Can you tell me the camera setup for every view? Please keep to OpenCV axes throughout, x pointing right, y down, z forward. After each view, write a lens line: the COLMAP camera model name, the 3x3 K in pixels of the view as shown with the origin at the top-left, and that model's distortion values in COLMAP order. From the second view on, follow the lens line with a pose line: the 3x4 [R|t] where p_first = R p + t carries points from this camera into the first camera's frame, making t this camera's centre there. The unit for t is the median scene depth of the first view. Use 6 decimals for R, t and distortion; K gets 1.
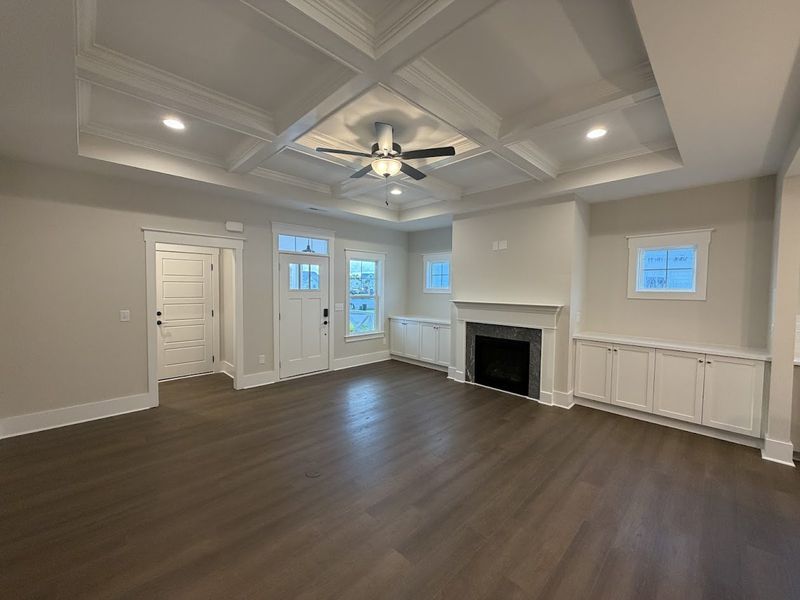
lens RADIAL K [[319.6, 0, 400.0], [0, 319.6, 300.0], [0, 0, 1]] dist [-0.003675, -0.000271]
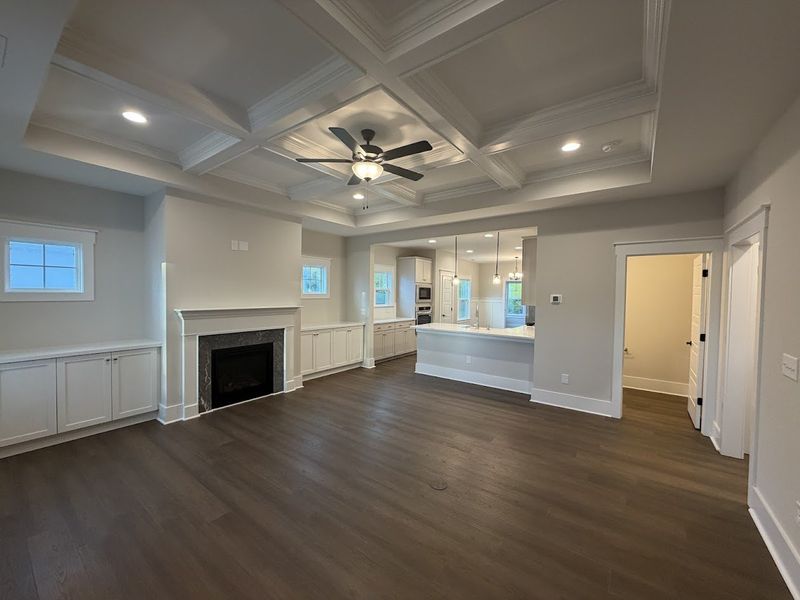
lens RADIAL K [[319.6, 0, 400.0], [0, 319.6, 300.0], [0, 0, 1]] dist [-0.003675, -0.000271]
pose [[-0.152141, -0.031493, 0.987857, -0.676808], [0.028890, 0.998923, 0.036295, -0.035191], [-0.987937, 0.034061, -0.151067, 0.692947]]
